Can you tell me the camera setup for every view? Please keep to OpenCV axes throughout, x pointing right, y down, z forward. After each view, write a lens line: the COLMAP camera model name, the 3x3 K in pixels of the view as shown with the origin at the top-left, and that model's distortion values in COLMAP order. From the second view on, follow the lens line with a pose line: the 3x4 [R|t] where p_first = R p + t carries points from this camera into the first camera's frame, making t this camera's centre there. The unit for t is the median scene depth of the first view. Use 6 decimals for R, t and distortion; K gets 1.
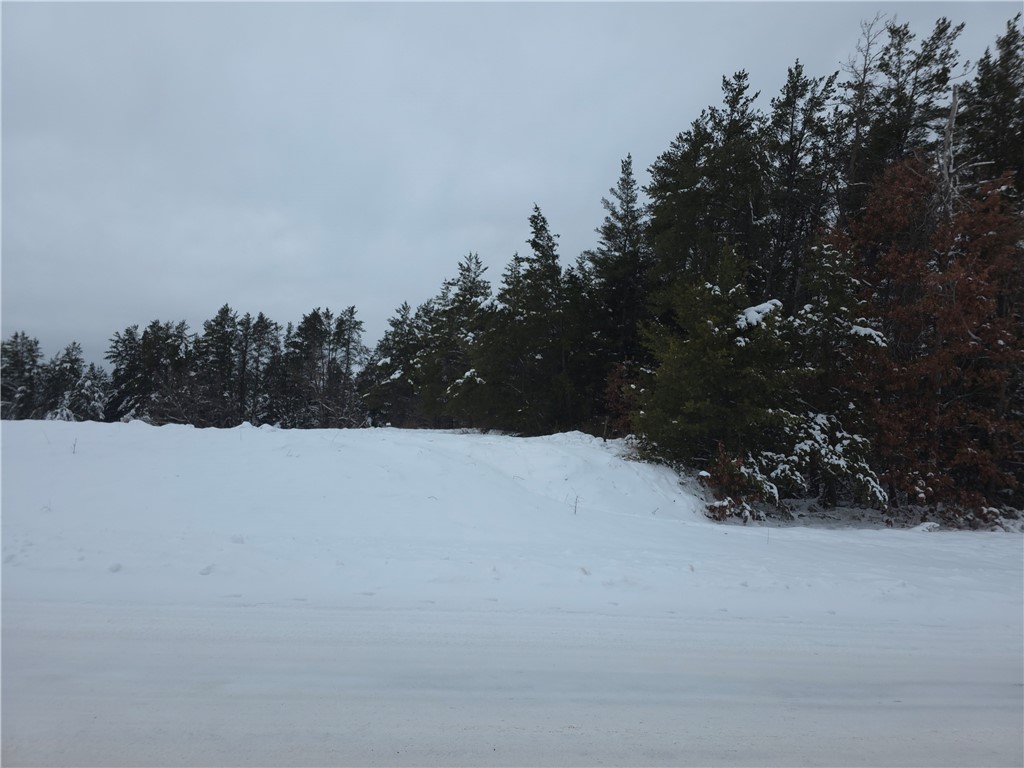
lens RADIAL K [[693.4, 0, 513.9], [0, 693.4, 389.7], [0, 0, 1]] dist [0.113626, -0.106469]
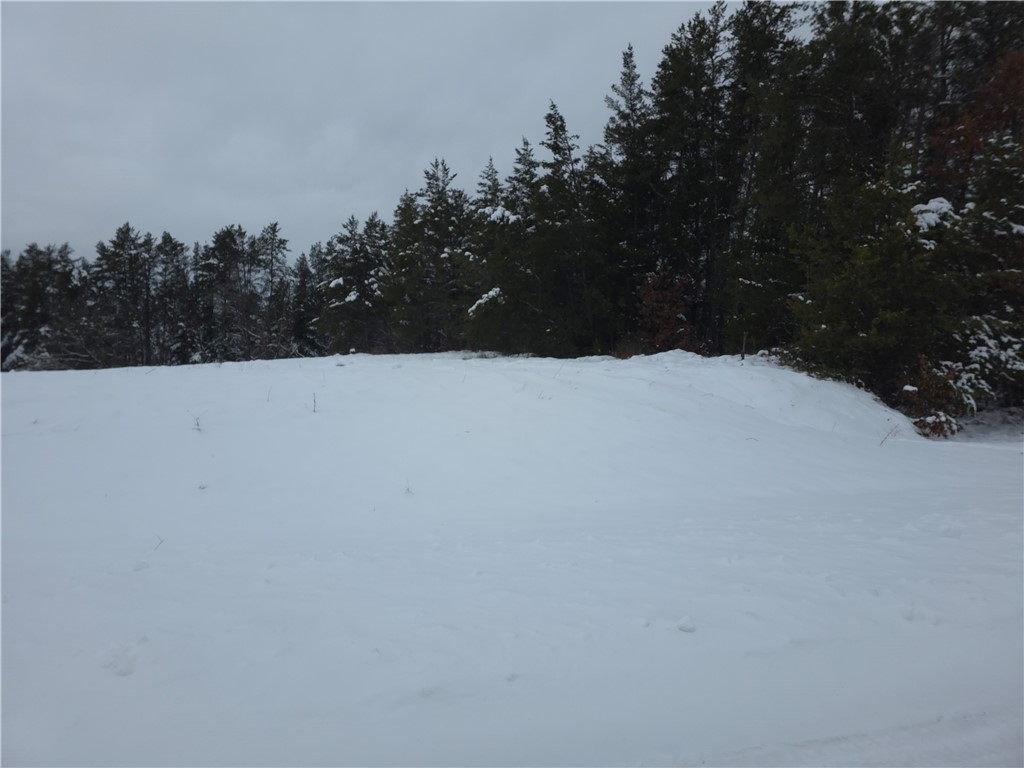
lens RADIAL K [[693.4, 0, 508.7], [0, 693.4, 385.1], [0, 0, 1]] dist [0.113626, -0.106469]
pose [[0.987798, -0.059005, 0.144130, -0.120464], [0.042141, 0.992193, 0.117376, -0.005807], [-0.149930, -0.109870, 0.982573, 0.045138]]
